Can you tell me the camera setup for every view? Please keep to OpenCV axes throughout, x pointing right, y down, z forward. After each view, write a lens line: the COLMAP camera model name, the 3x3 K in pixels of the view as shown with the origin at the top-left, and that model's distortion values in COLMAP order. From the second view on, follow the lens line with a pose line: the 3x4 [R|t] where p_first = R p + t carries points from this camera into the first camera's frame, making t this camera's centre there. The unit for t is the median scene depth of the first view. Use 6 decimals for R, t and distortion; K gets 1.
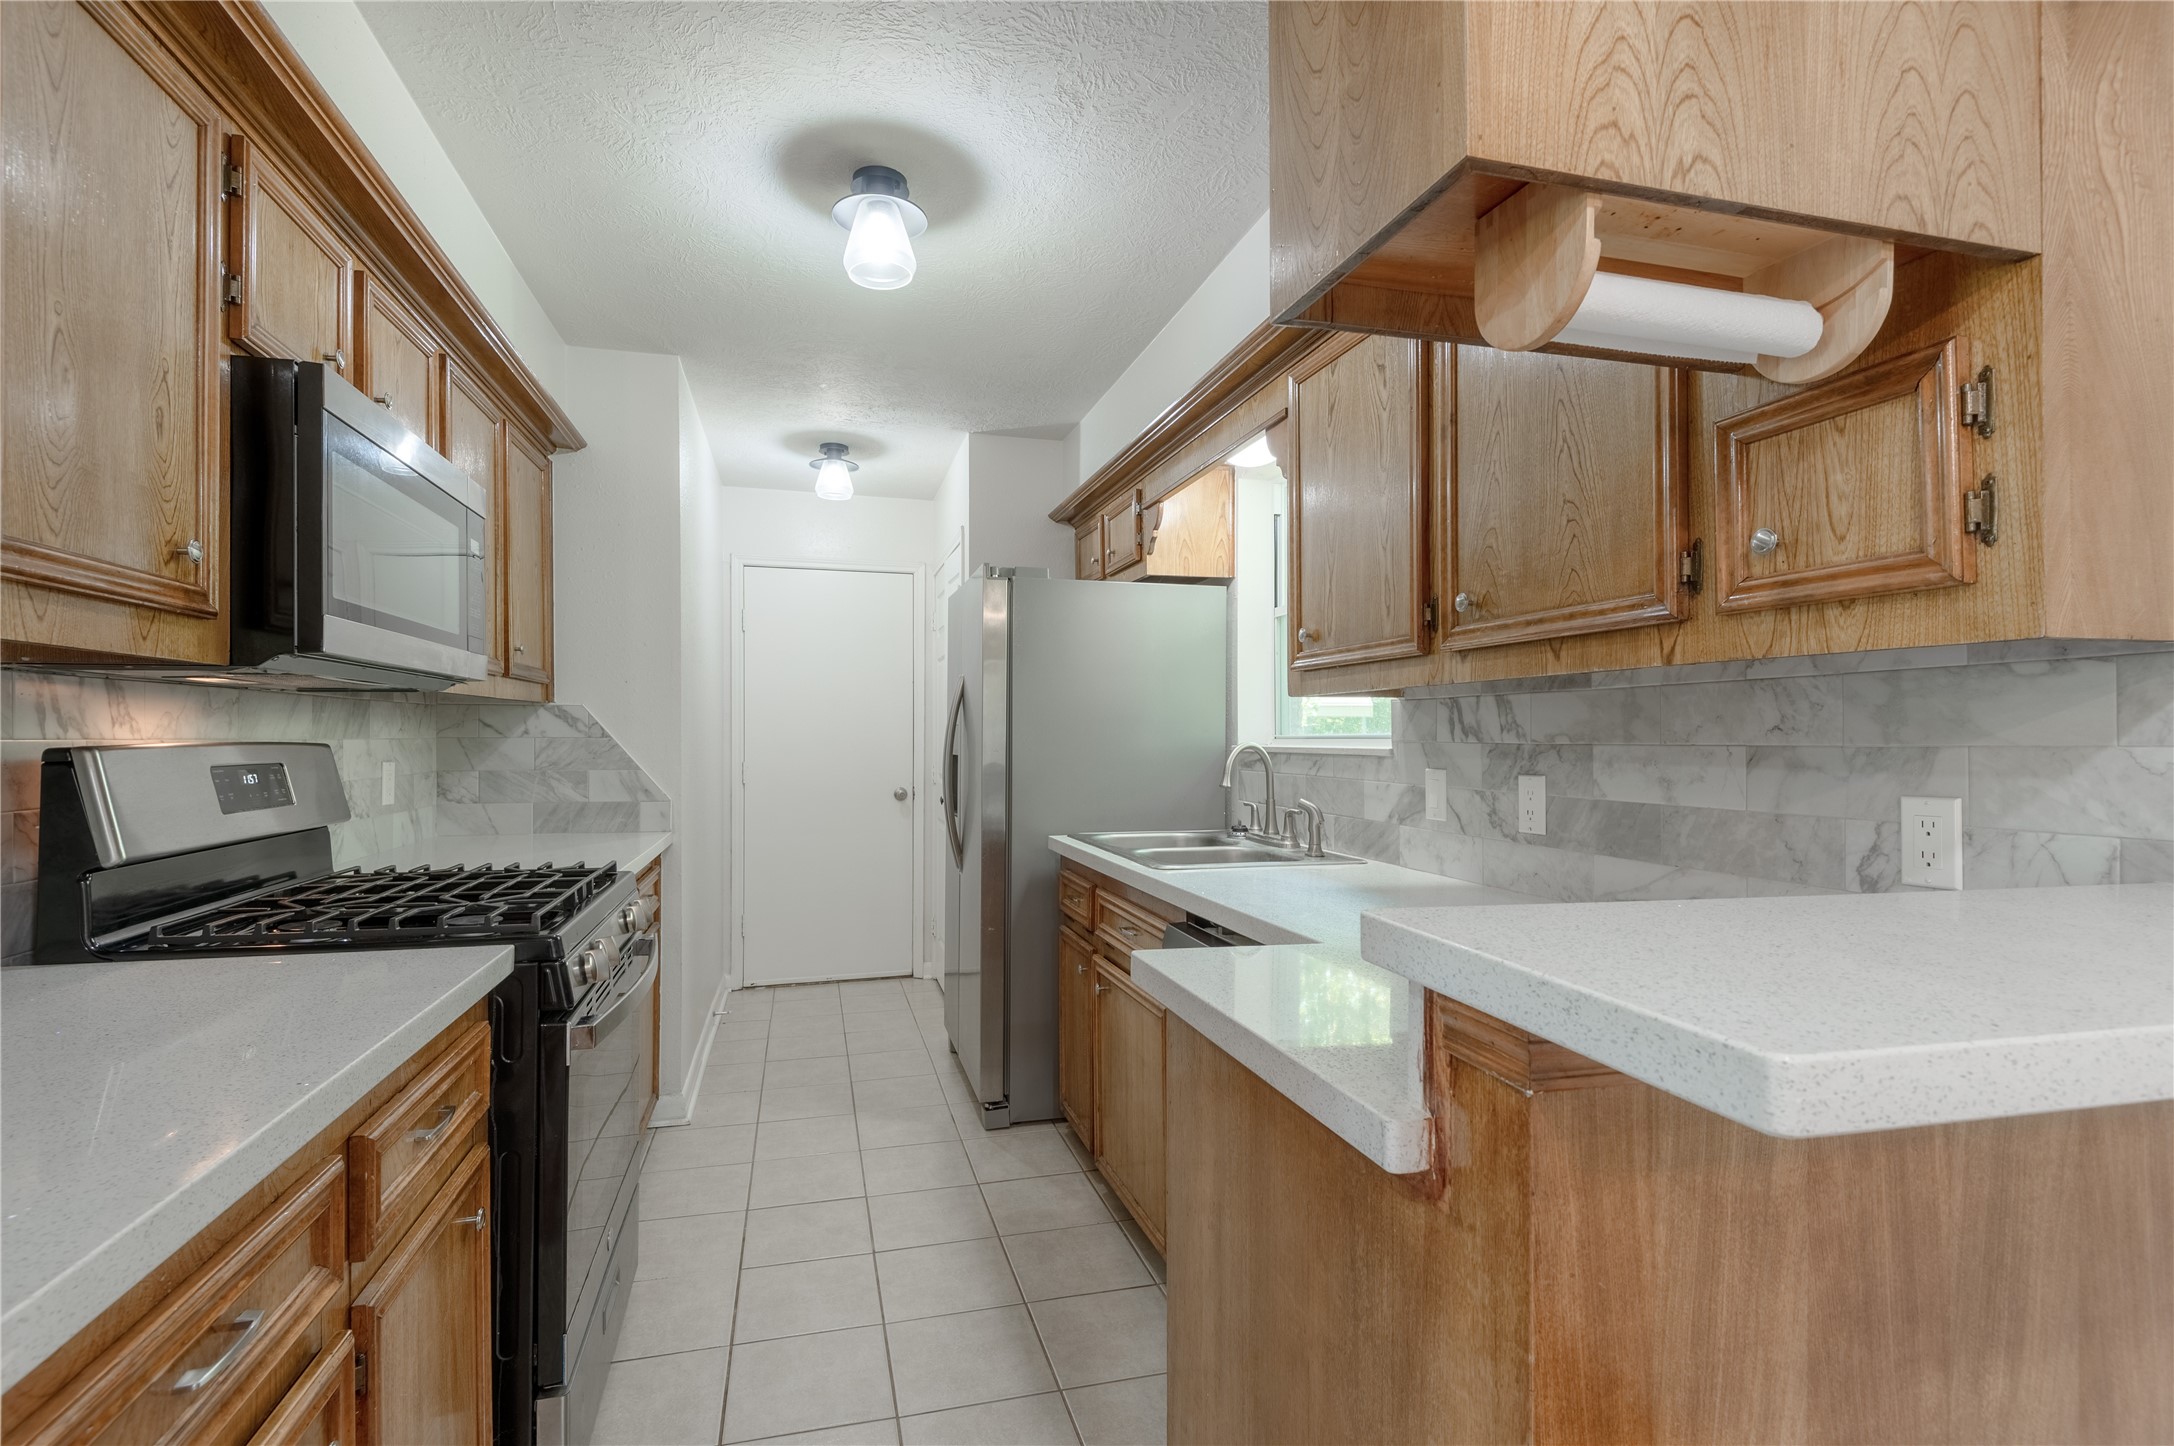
lens RADIAL K [[967.3, 0, 1066.5], [0, 967.3, 724.2], [0, 0, 1]] dist [0.000993, -0.000255]
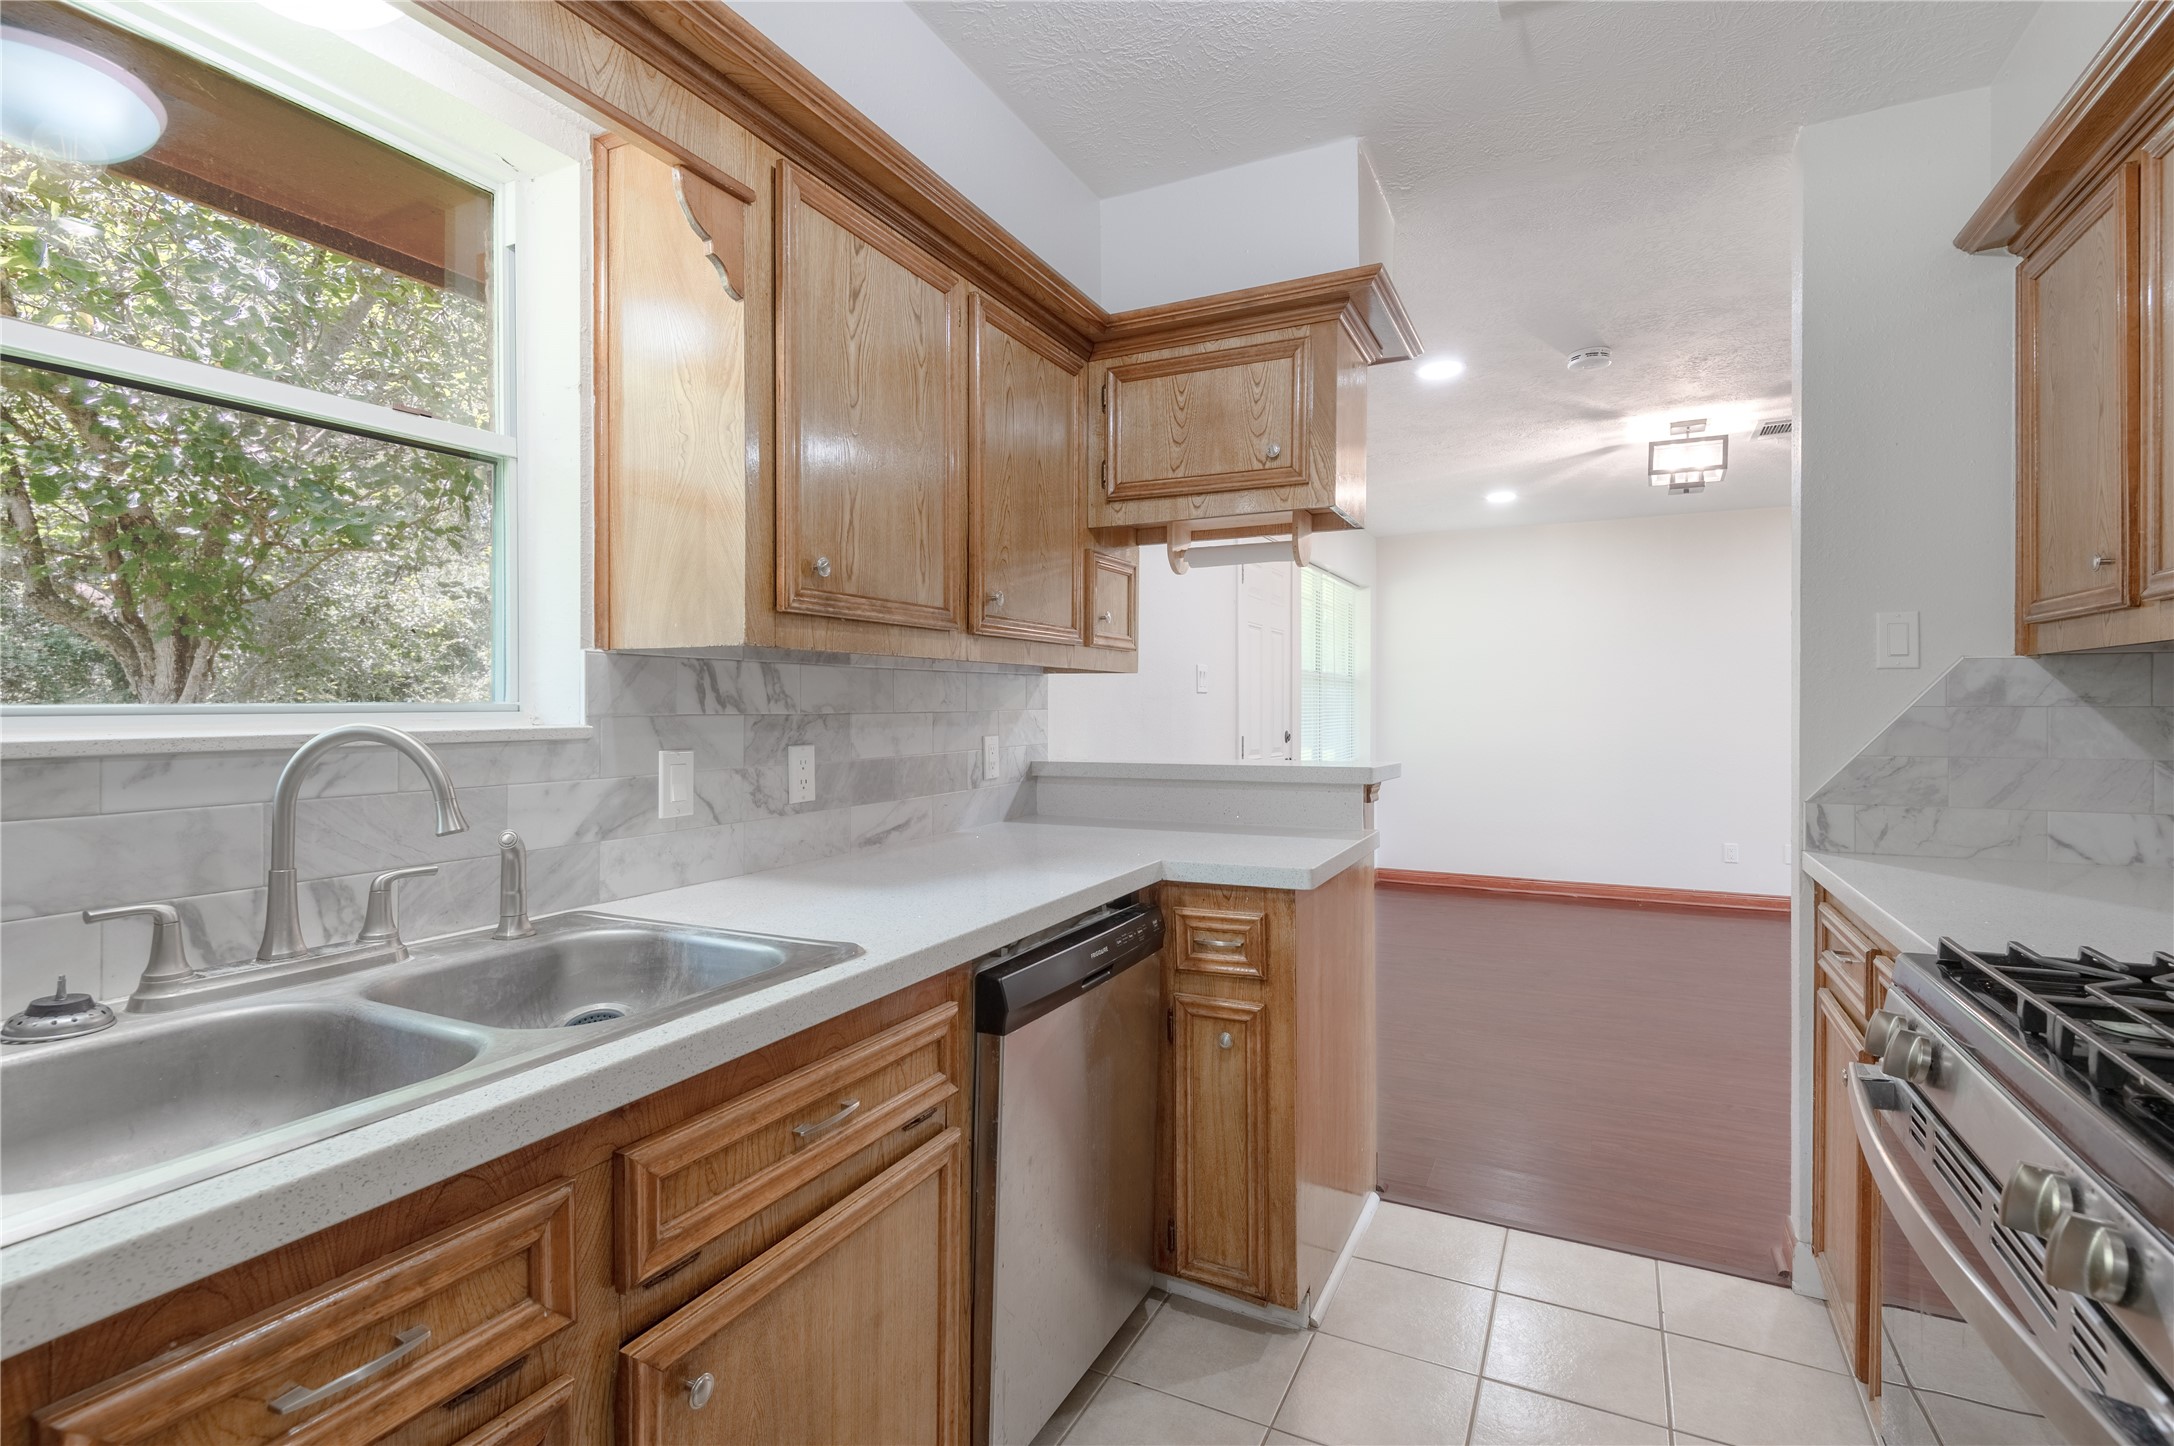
lens RADIAL K [[982.4, 0, 1089.3], [0, 982.4, 699.9], [0, 0, 1]] dist [0.023138, -0.000098]
pose [[-0.736341, 0.002245, 0.676607, -0.337217], [-0.008947, 0.999875, -0.013054, 0.012231], [-0.676551, -0.015666, -0.736229, 1.188493]]
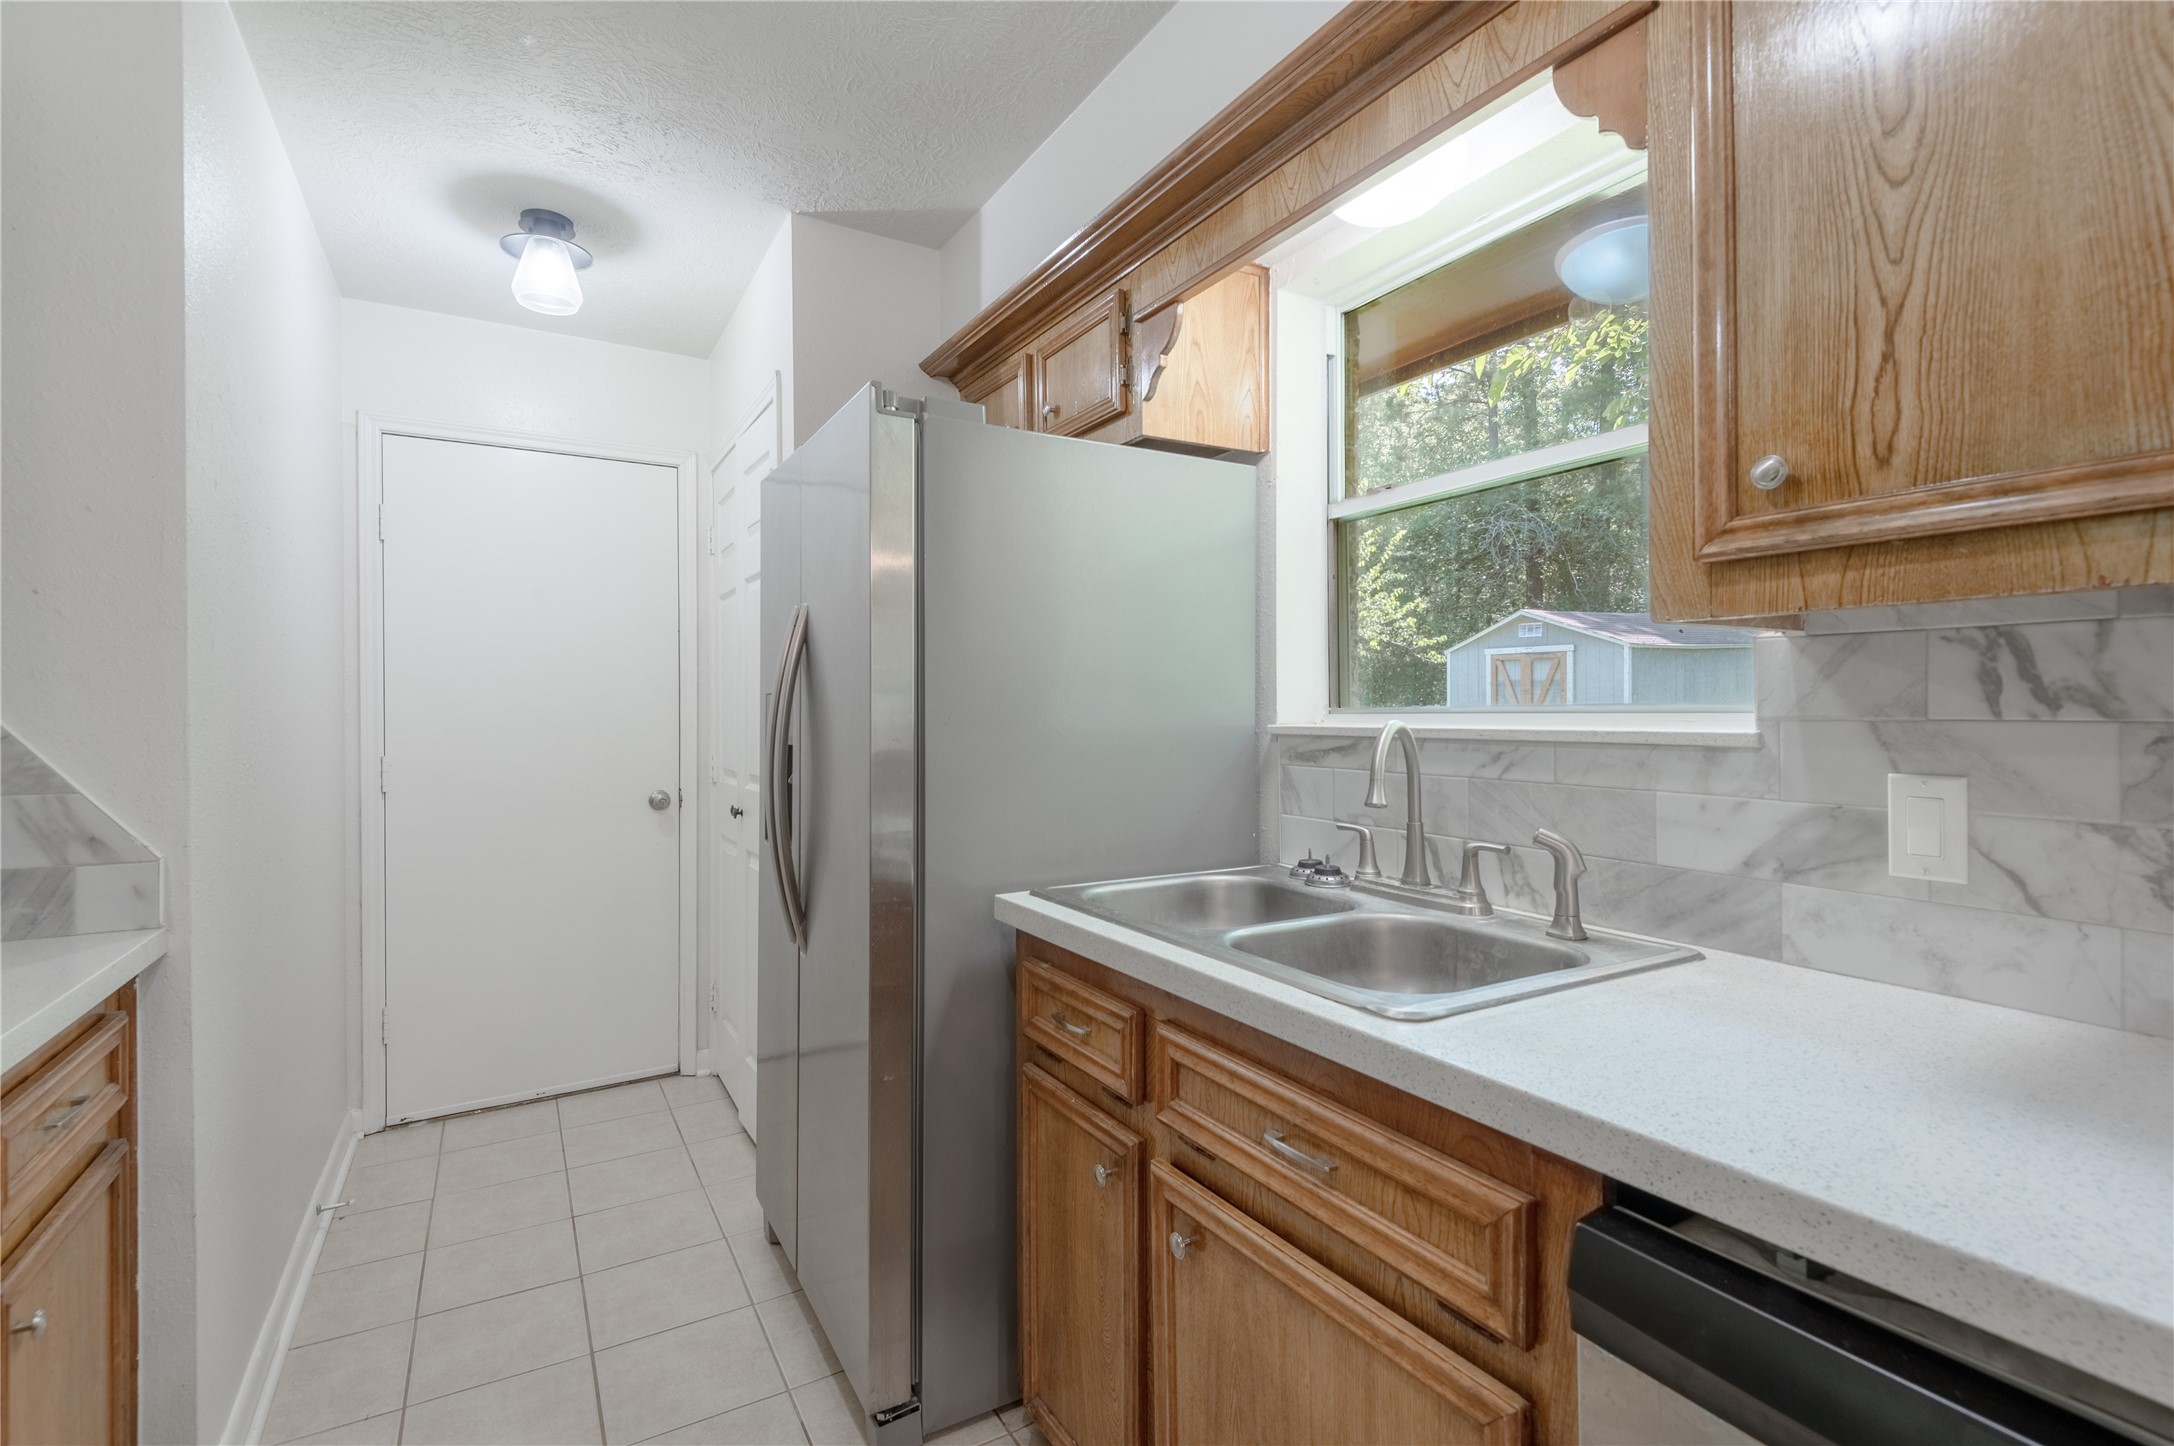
lens RADIAL K [[964.3, 0, 1055.3], [0, 964.3, 705.5], [0, 0, 1]] dist [0.035950, -0.028877]
pose [[0.968410, -0.004170, 0.249327, -0.144081], [0.002276, 0.999966, 0.007881, 0.005661], [-0.249351, -0.007065, 0.968387, 0.558624]]
